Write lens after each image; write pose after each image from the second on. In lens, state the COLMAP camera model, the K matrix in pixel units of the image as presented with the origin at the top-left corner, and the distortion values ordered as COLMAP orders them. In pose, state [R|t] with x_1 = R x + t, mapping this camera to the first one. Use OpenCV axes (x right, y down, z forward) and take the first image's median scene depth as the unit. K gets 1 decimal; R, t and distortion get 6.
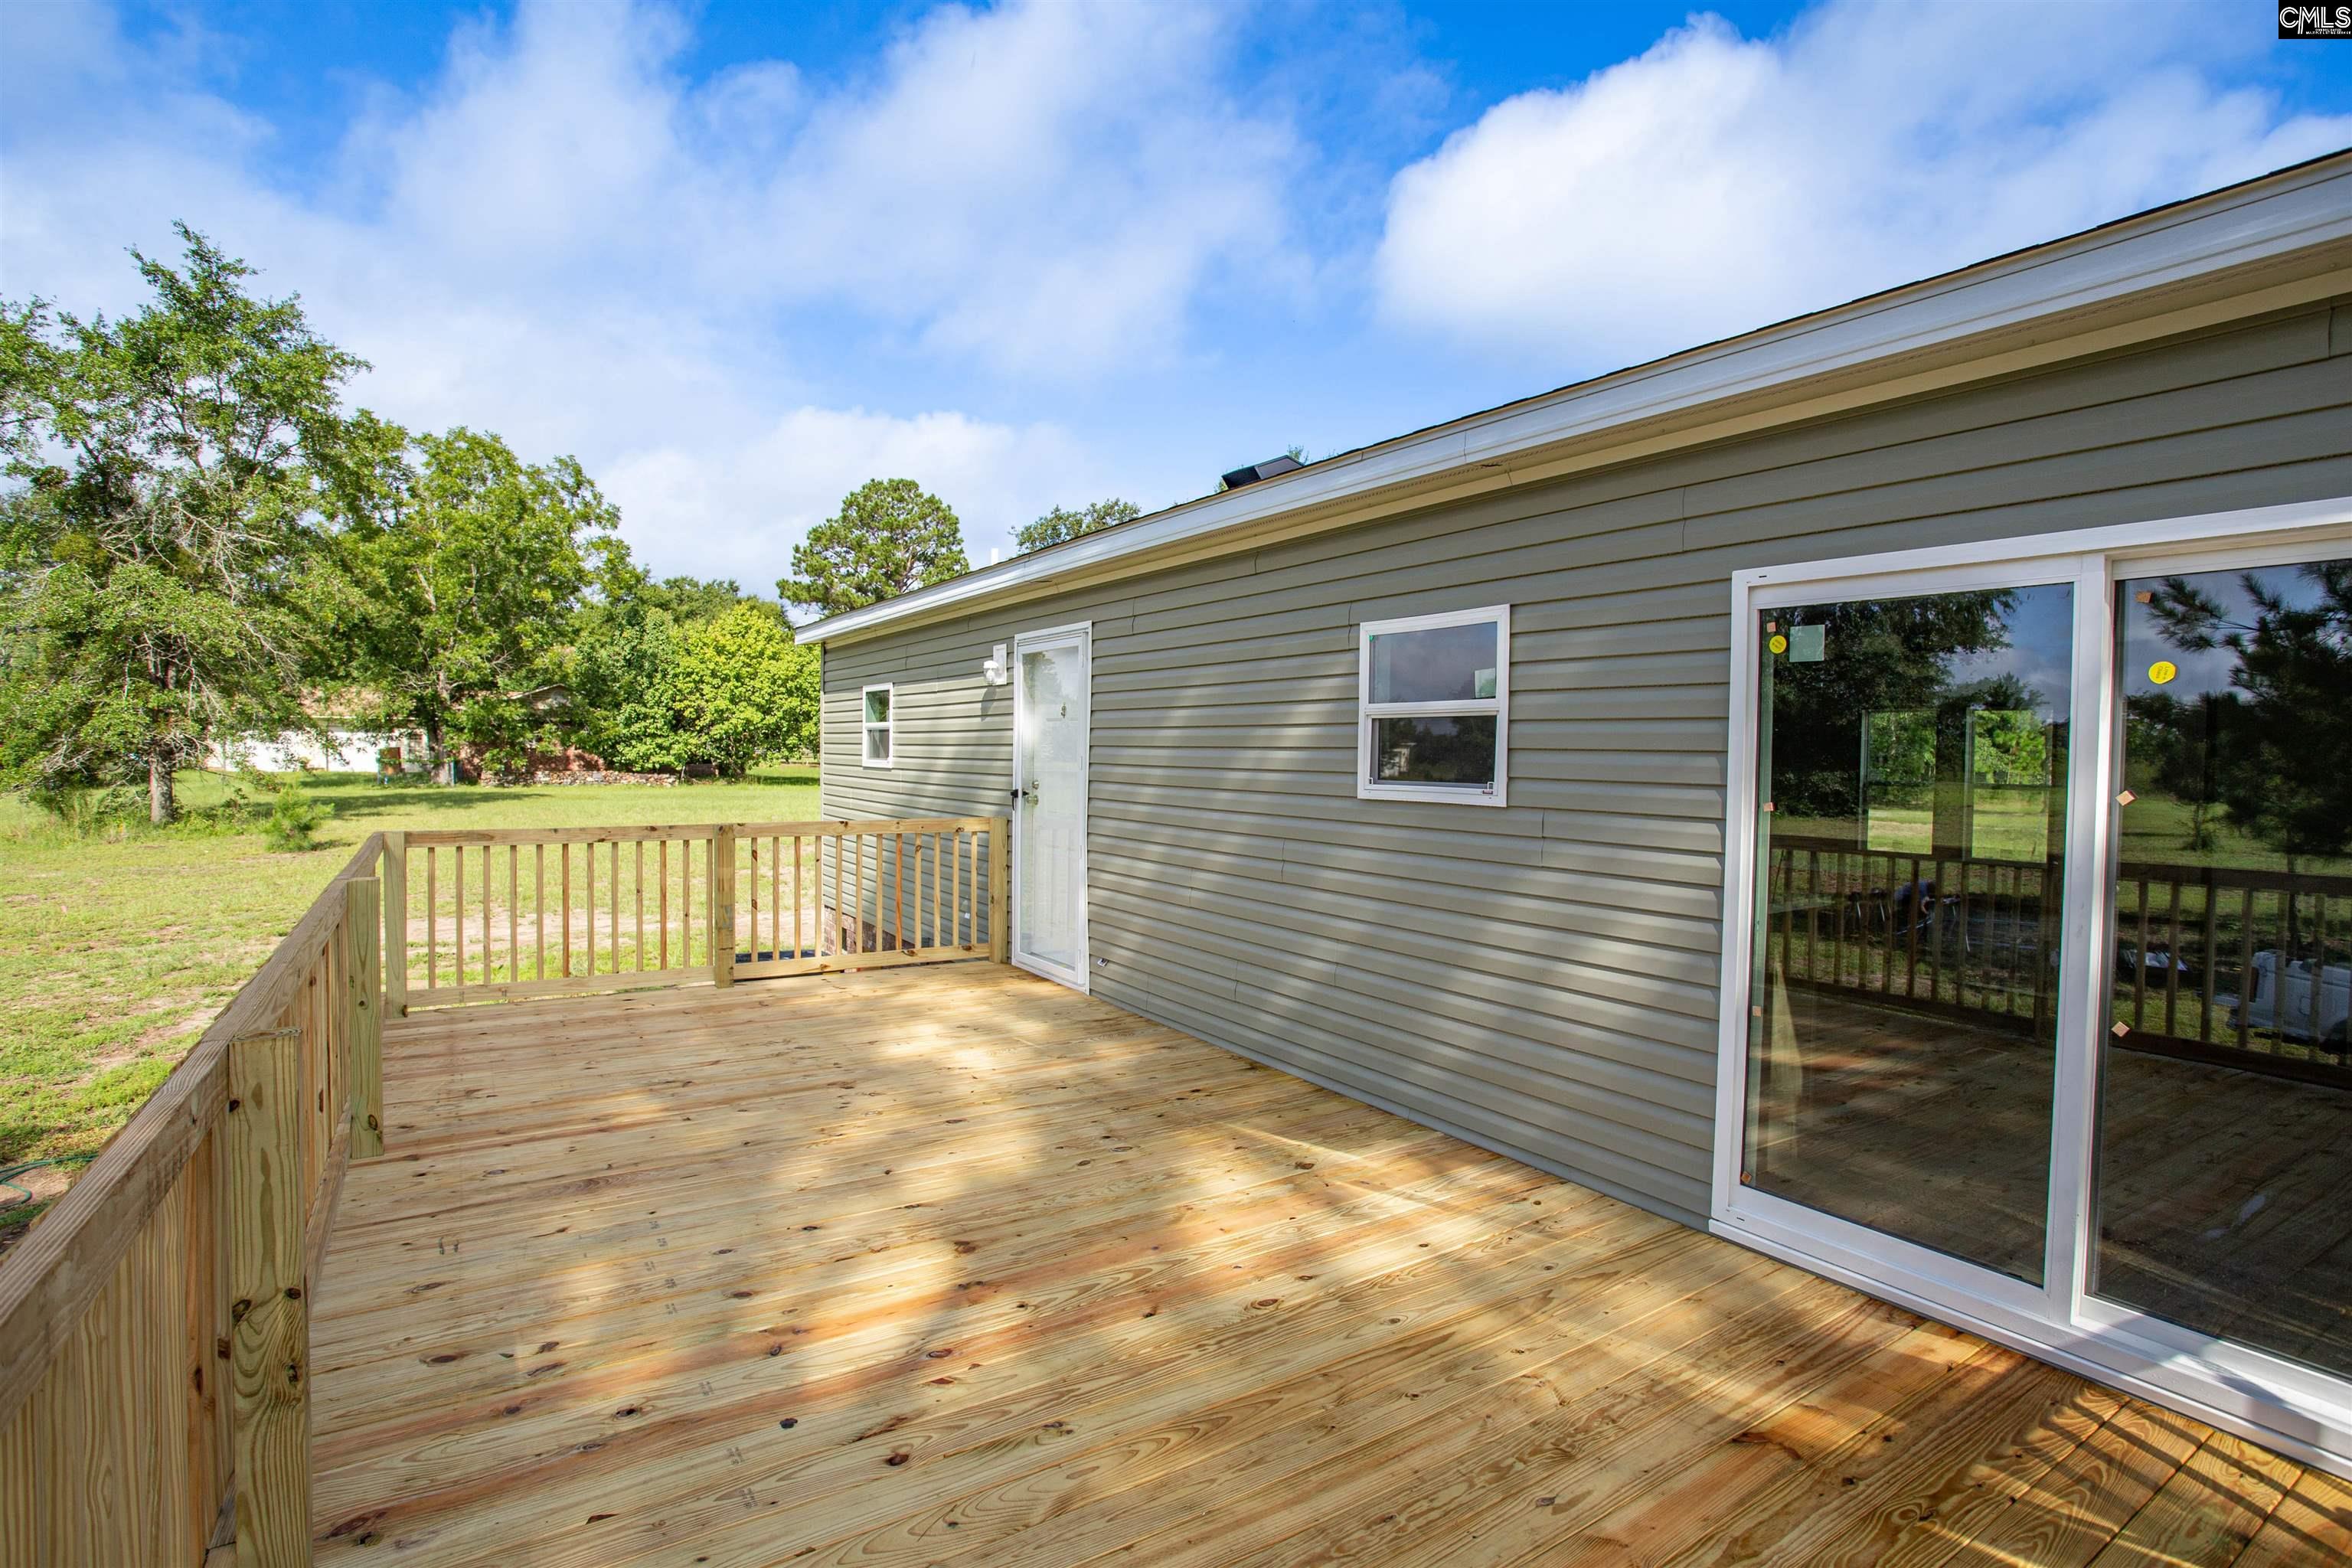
lens RADIAL K [[1170.5, 0, 1218.2], [0, 1170.5, 761.8], [0, 0, 1]] dist [-0.052639, 0.020338]
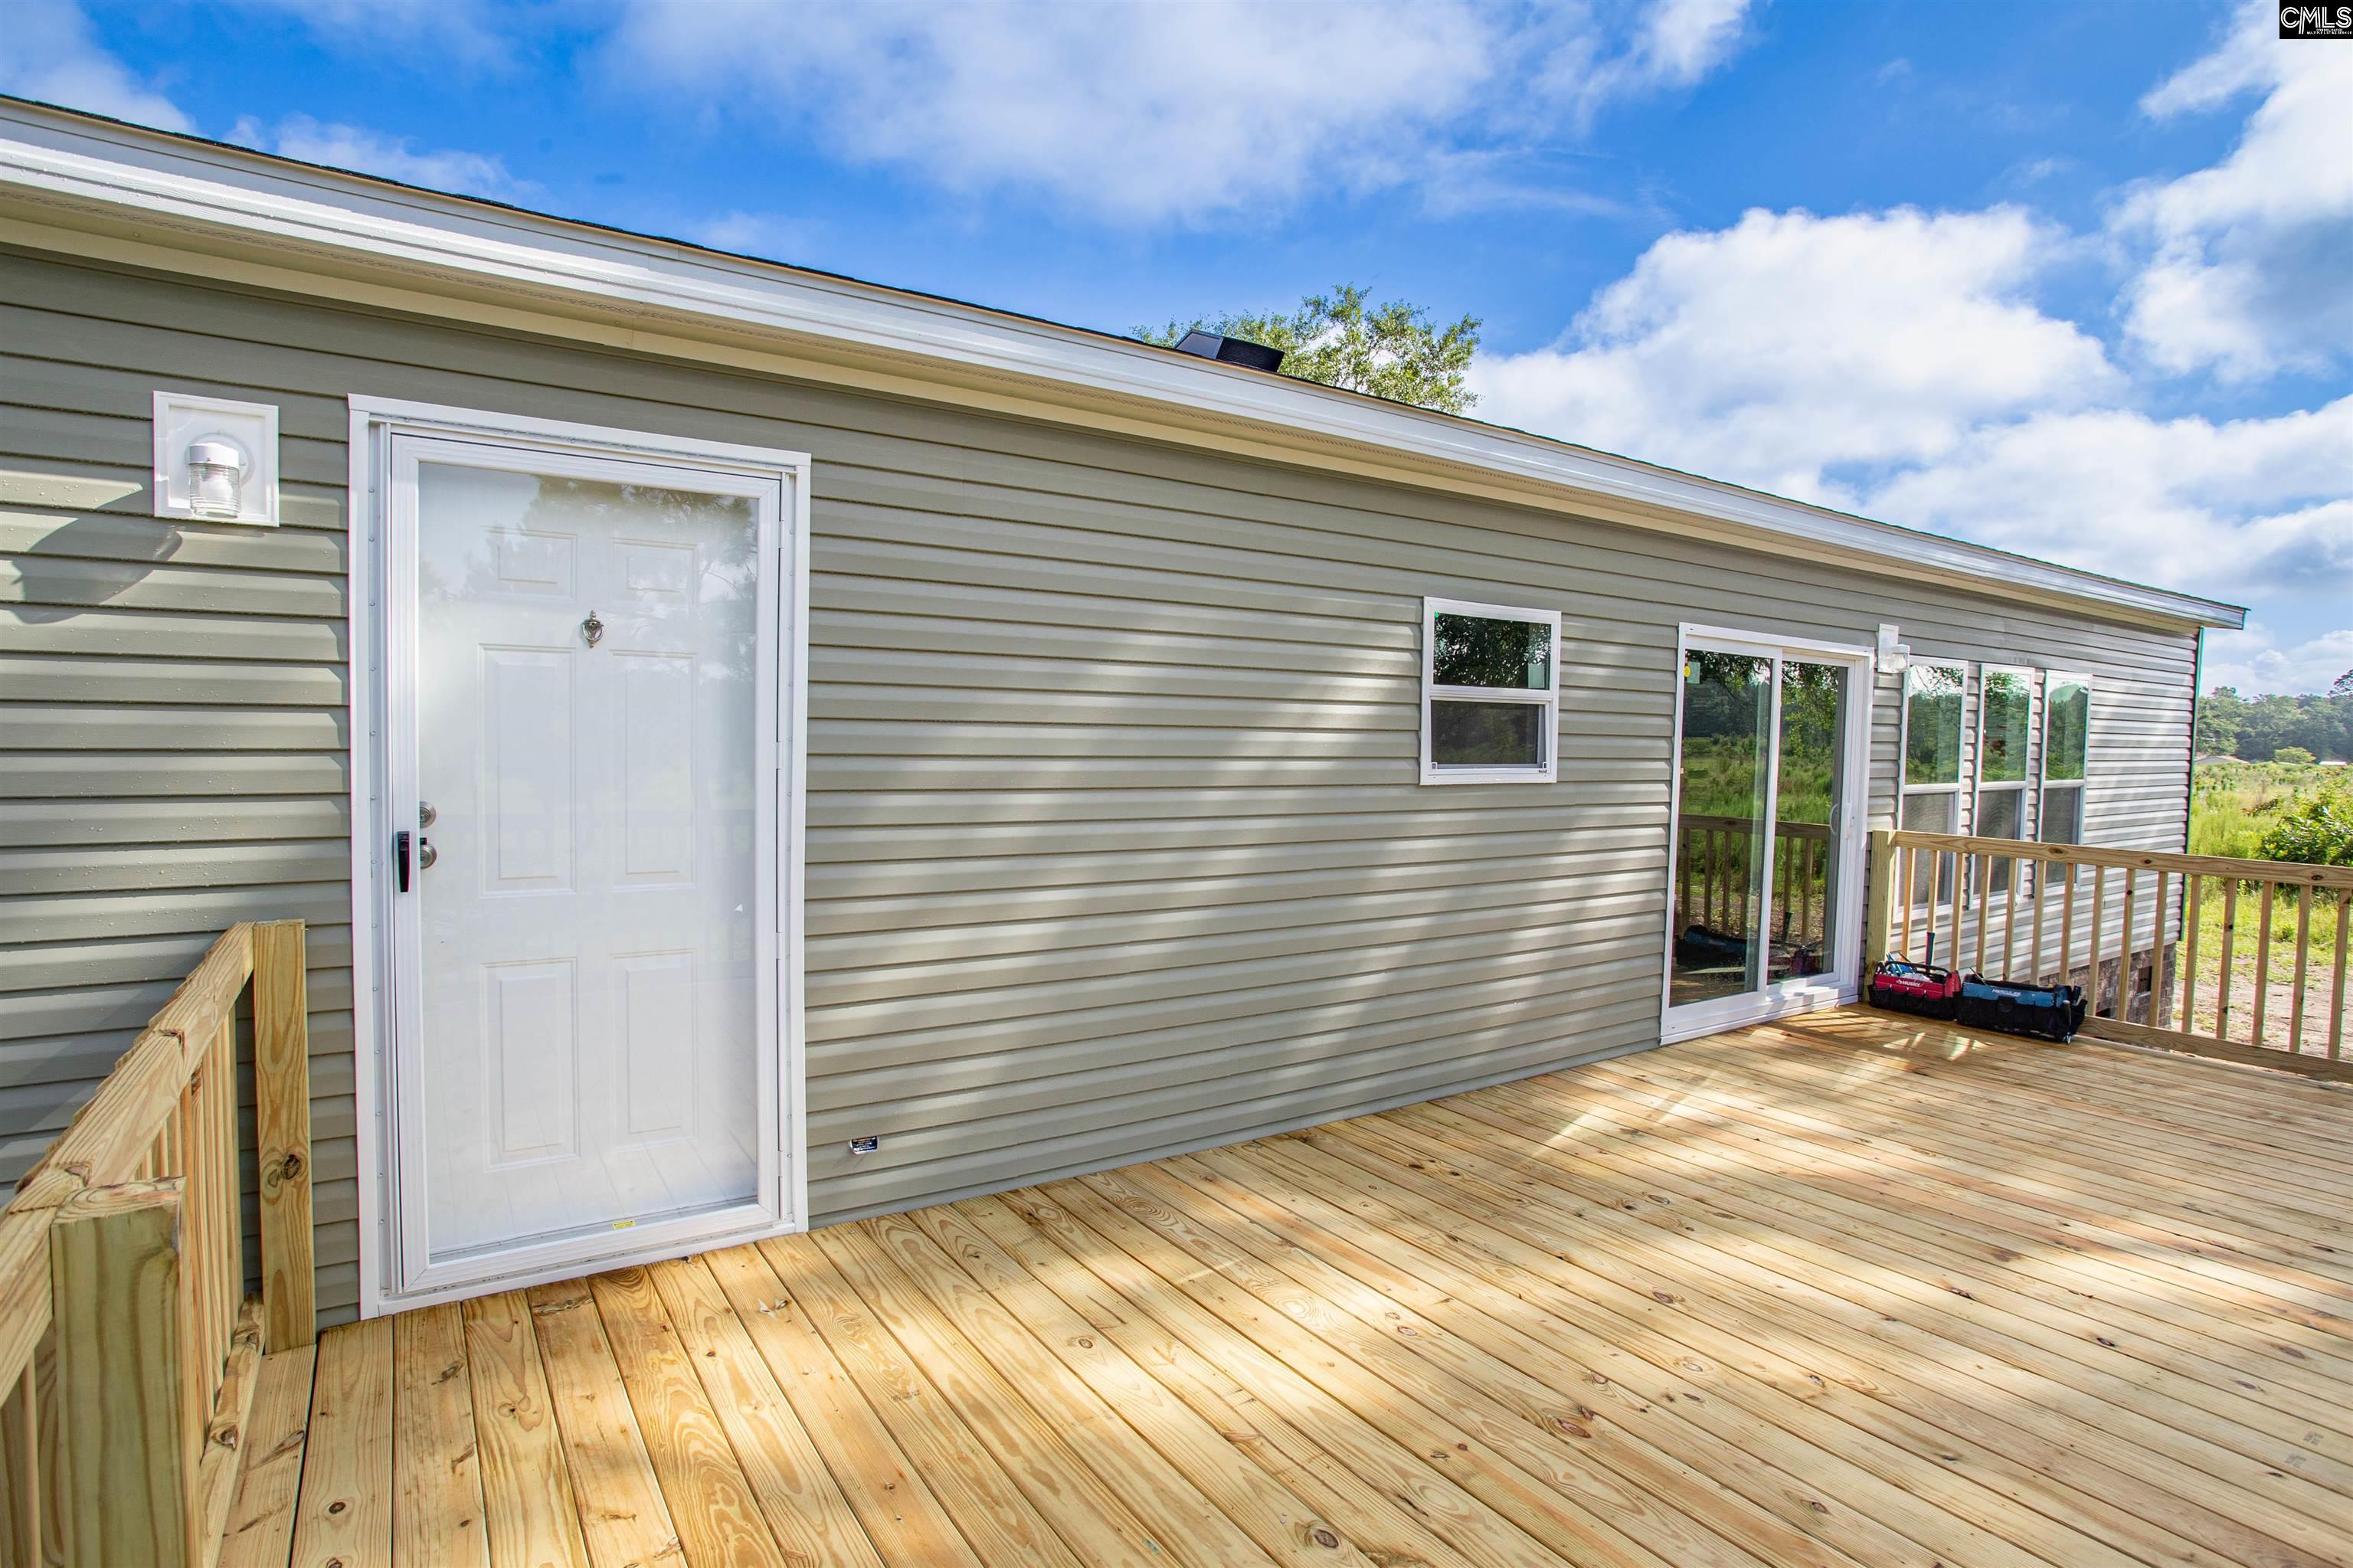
lens RADIAL K [[1171.0, 0, 1192.4], [0, 1171.0, 785.9], [0, 0, 1]] dist [-0.052639, 0.020338]
pose [[0.004100, -0.055429, 0.998454, -0.916893], [-0.004088, 0.998453, 0.055446, -0.021546], [-0.999983, -0.004309, 0.003868, 1.330349]]
